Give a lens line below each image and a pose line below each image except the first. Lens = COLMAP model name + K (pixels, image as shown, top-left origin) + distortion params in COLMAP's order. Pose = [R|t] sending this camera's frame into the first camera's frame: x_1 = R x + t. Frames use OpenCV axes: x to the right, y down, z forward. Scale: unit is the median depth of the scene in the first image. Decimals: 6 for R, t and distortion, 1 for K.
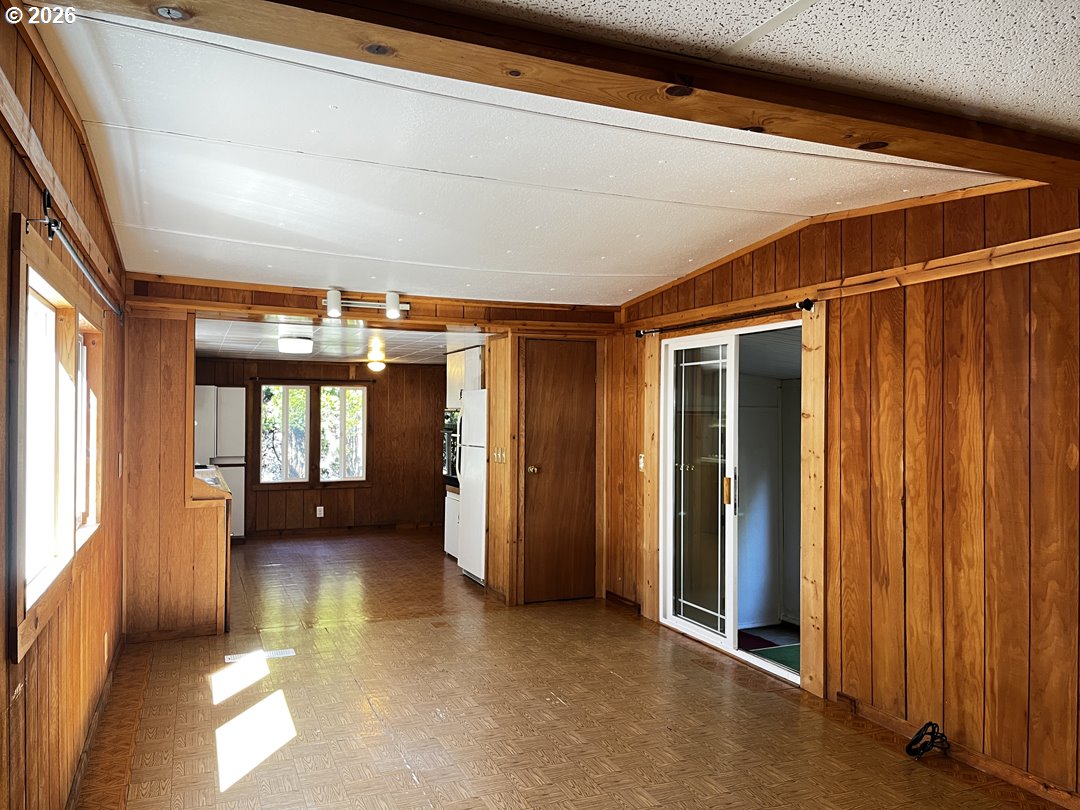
lens RADIAL K [[823.1, 0, 544.0], [0, 823.1, 406.1], [0, 0, 1]] dist [0.083048, -0.101552]
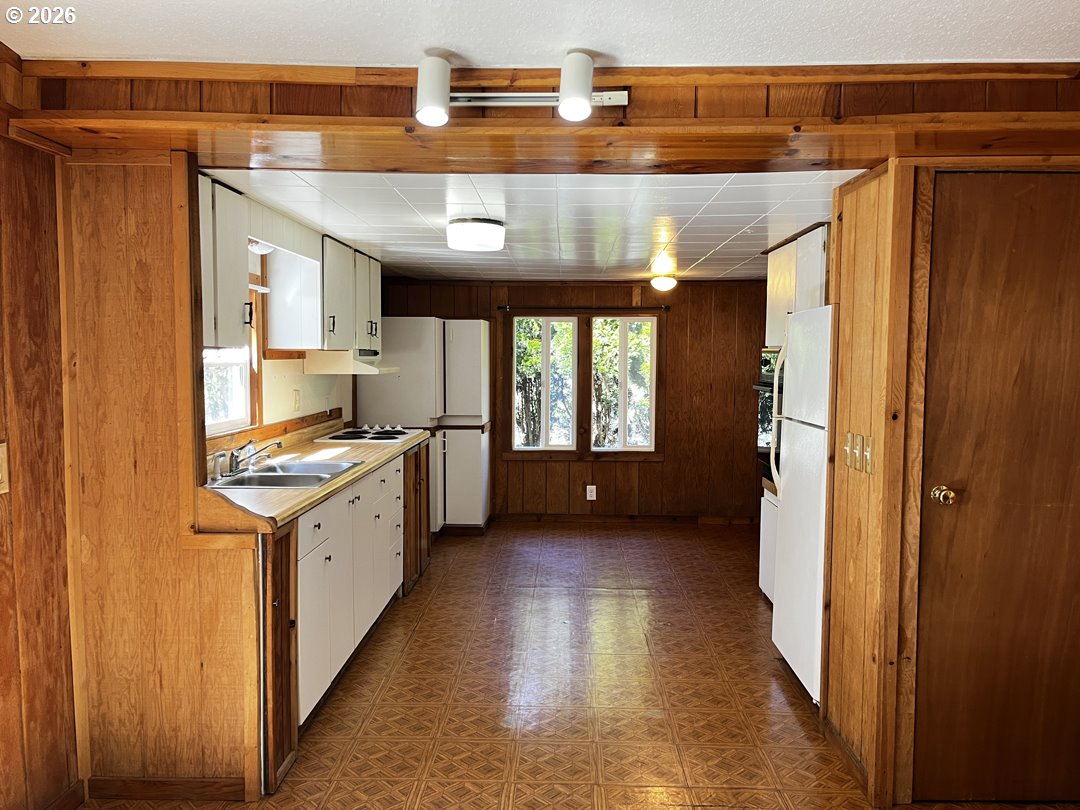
lens RADIAL K [[817.3, 0, 541.6], [0, 817.3, 409.5], [0, 0, 1]] dist [0.072703, -0.100688]
pose [[0.908659, 0.026632, -0.416688, -0.028673], [0.005601, 0.997097, 0.075942, 0.002626], [0.417501, -0.071339, 0.905872, 0.620589]]
